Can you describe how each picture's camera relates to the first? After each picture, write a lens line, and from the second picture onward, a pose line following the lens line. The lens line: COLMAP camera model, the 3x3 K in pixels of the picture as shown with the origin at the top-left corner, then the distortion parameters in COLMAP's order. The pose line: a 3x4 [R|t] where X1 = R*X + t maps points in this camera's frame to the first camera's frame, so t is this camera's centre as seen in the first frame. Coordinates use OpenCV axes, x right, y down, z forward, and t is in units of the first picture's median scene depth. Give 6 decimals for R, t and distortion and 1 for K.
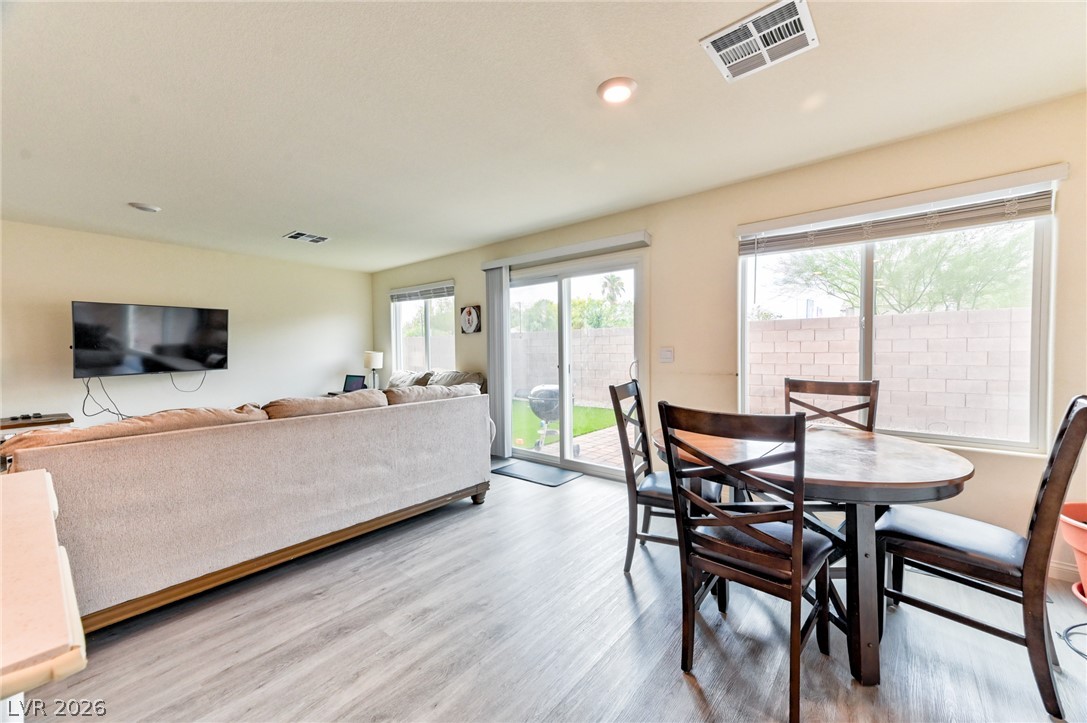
lens RADIAL K [[420.2, 0, 544.8], [0, 420.2, 359.6], [0, 0, 1]] dist [0.019623, 0.002112]
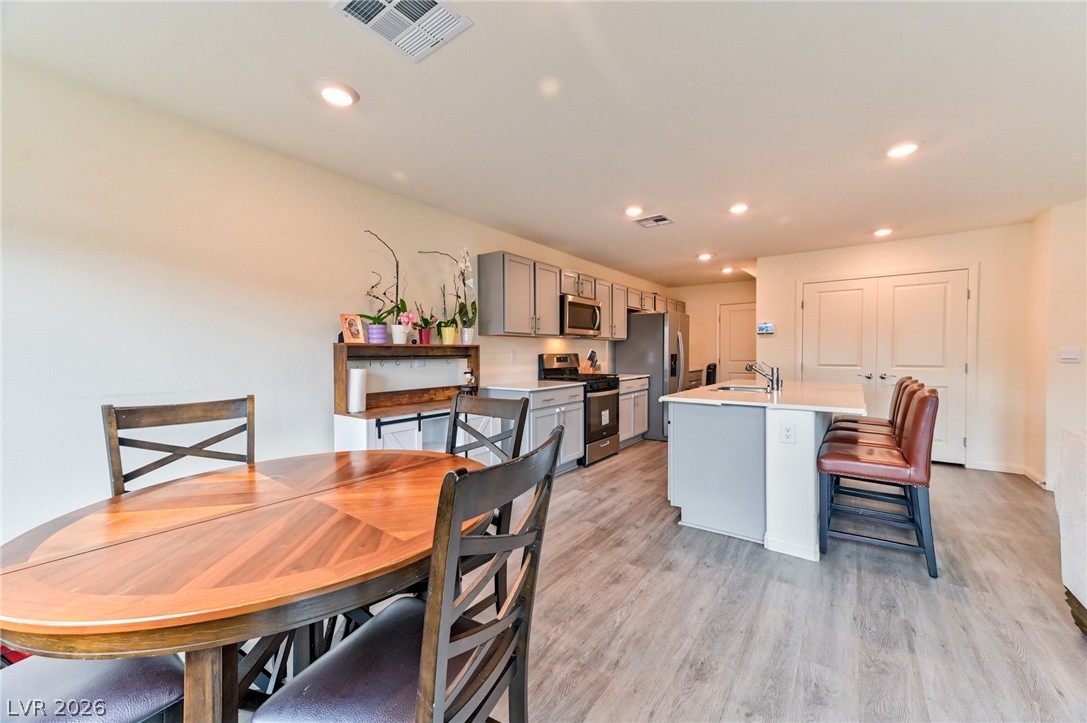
lens RADIAL K [[420.2, 0, 545.4], [0, 420.2, 361.7], [0, 0, 1]] dist [0.019623, 0.002112]
pose [[-0.998022, 0.017940, -0.060259, 0.114753], [0.015215, 0.998854, 0.045384, -0.019315], [0.061004, 0.044378, -0.997151, 0.844863]]
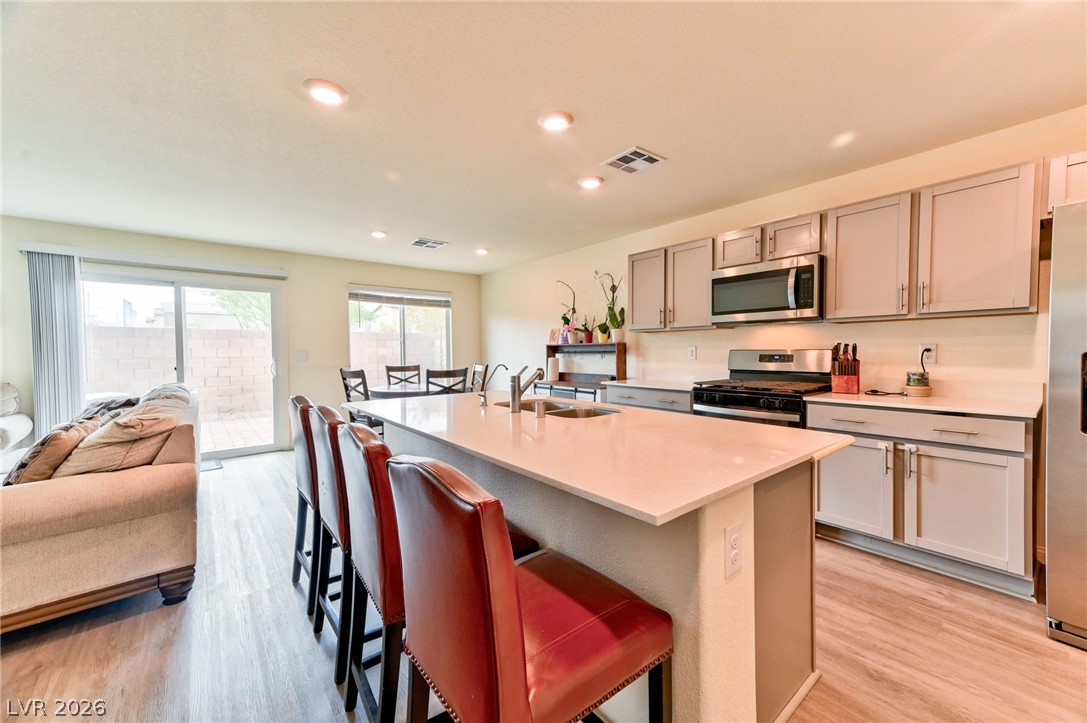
lens RADIAL K [[420.2, 0, 546.9], [0, 420.2, 361.3], [0, 0, 1]] dist [0.019623, 0.002112]
pose [[0.187498, -0.017110, 0.982116, -0.917129], [0.029965, 0.999483, 0.011692, 0.014496], [-0.981808, 0.027237, 0.187913, -0.122513]]
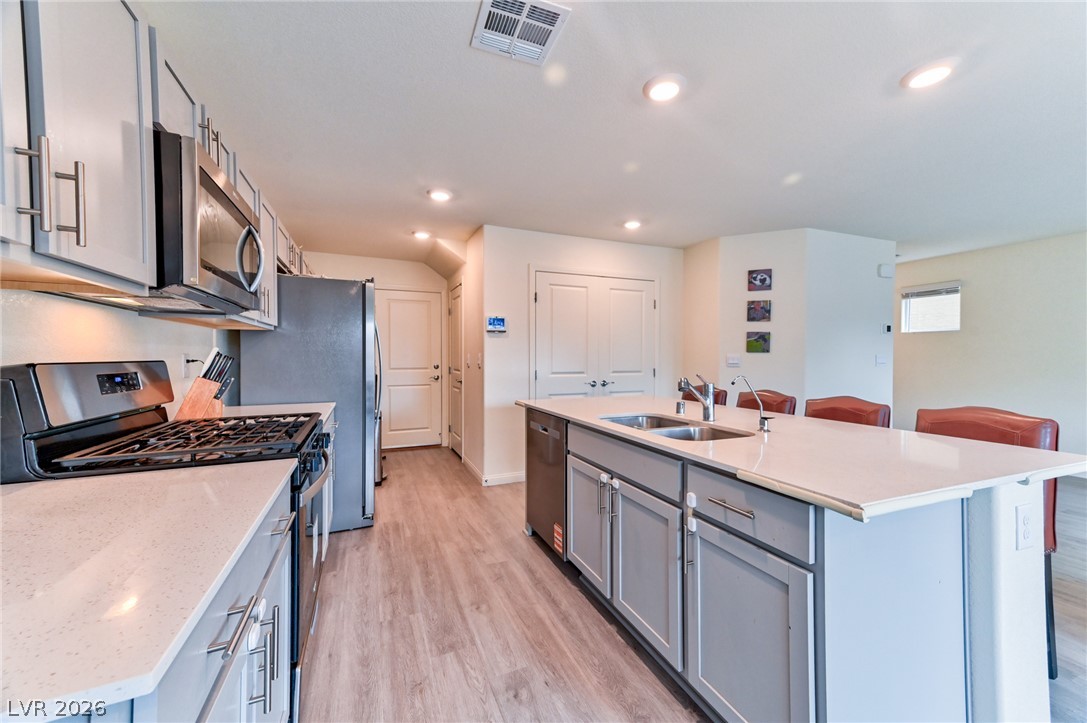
lens RADIAL K [[420.2, 0, 547.5], [0, 420.2, 361.2], [0, 0, 1]] dist [0.019623, 0.002112]
pose [[-0.457925, 0.024129, -0.888663, 0.146008], [-0.013166, 0.999338, 0.033919, -0.003351], [0.888893, 0.027232, -0.457305, 0.076990]]
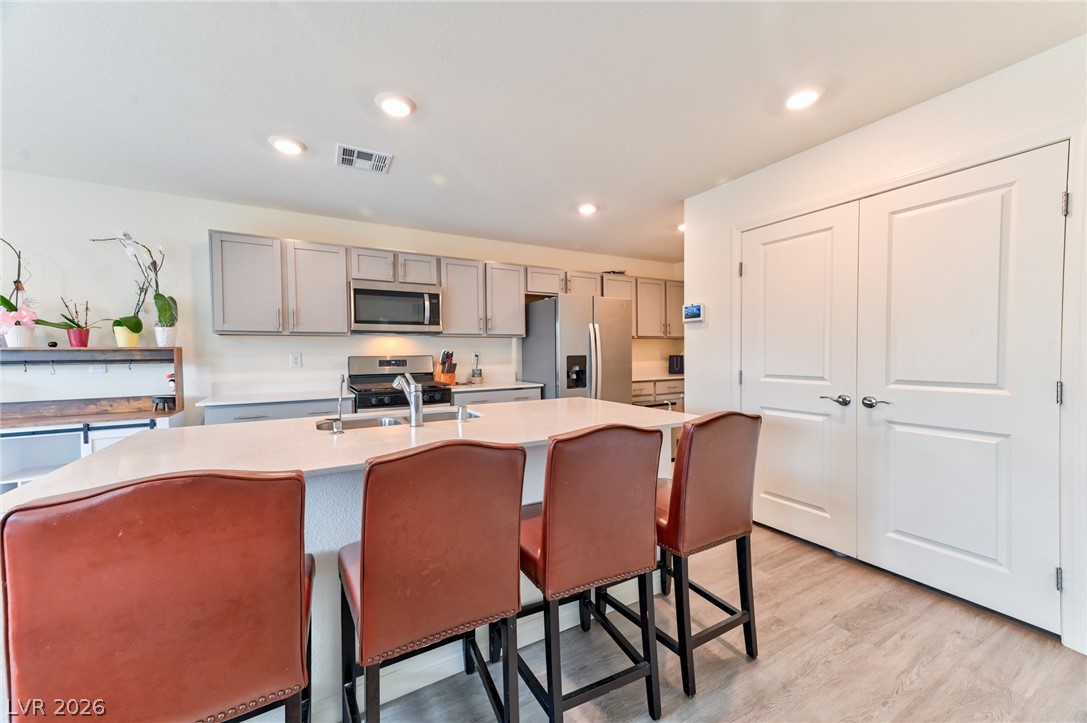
lens RADIAL K [[420.2, 0, 546.4], [0, 420.2, 362.9], [0, 0, 1]] dist [0.019623, 0.002112]
pose [[-0.937596, 0.012454, 0.347502, -0.701442], [0.029286, 0.998636, 0.043227, -0.001234], [-0.346490, 0.050706, -0.936682, 0.401226]]
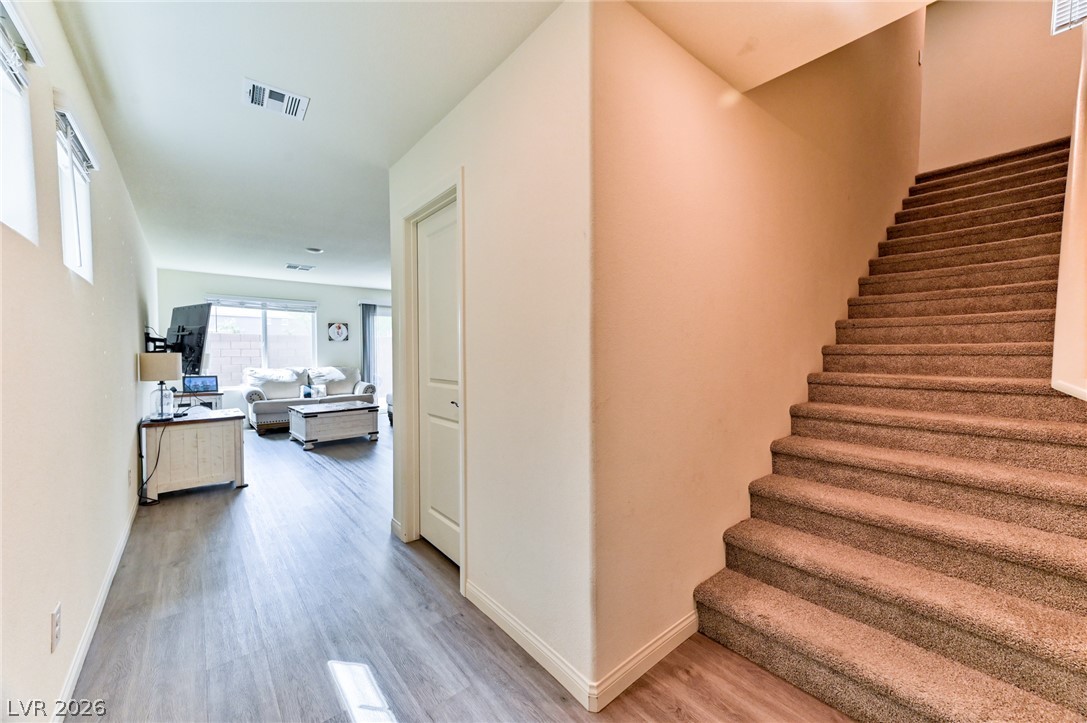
lens RADIAL K [[420.2, 0, 551.1], [0, 420.2, 361.7], [0, 0, 1]] dist [0.019623, 0.002112]
pose [[0.173963, -0.011590, 0.984684, -1.981339], [0.025445, 0.999650, 0.007271, 0.025257], [-0.984423, 0.023791, 0.174197, -0.016410]]
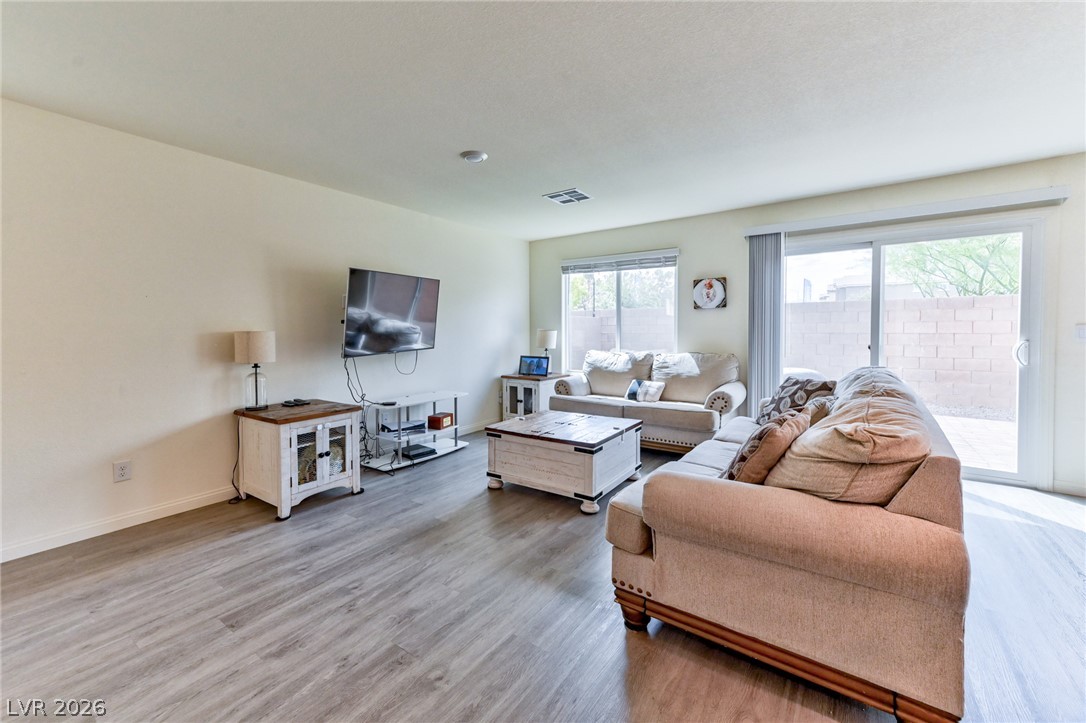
lens RADIAL K [[444.5, 0, 515.3], [0, 444.5, 339.2], [0, 0, 1]] dist [0.024886, 0.000278]
pose [[0.999232, 0.005453, 0.038797, -0.794486], [-0.005350, 0.999982, -0.002743, 0.006322], [-0.038812, 0.002533, 0.999243, 0.112488]]
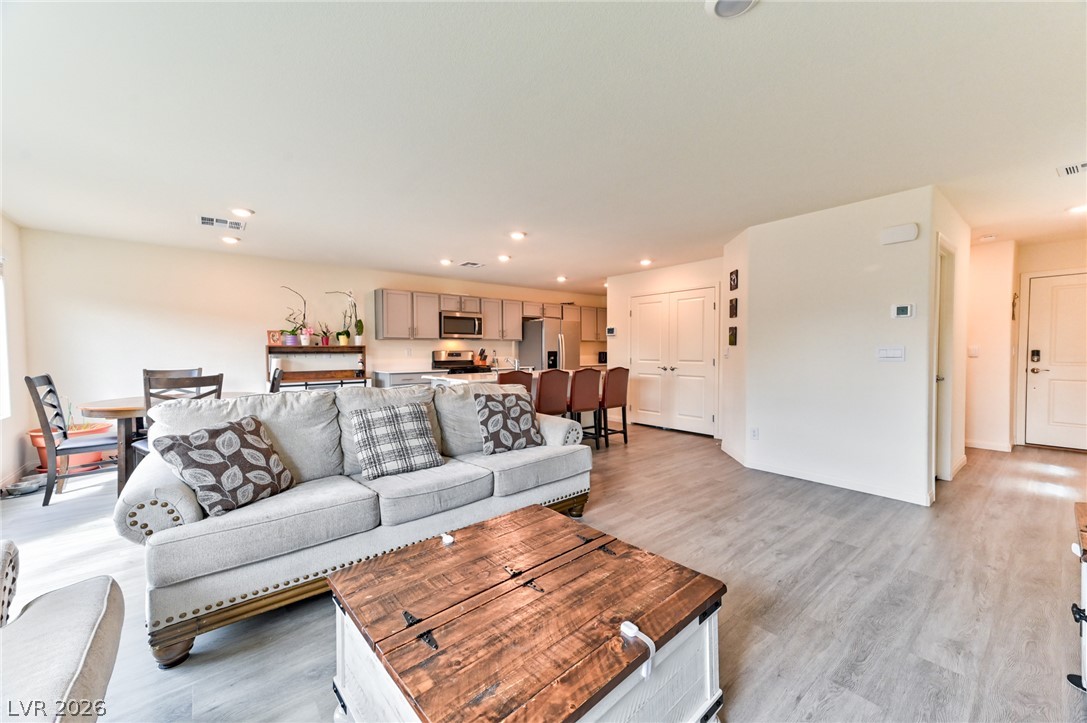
lens RADIAL K [[420.2, 0, 546.9], [0, 420.2, 362.3], [0, 0, 1]] dist [0.019623, 0.002112]
pose [[-0.983062, 0.010134, 0.182993, -0.743006], [0.019679, 0.998534, 0.050419, -0.020111], [-0.182214, 0.053166, -0.981821, 1.319676]]
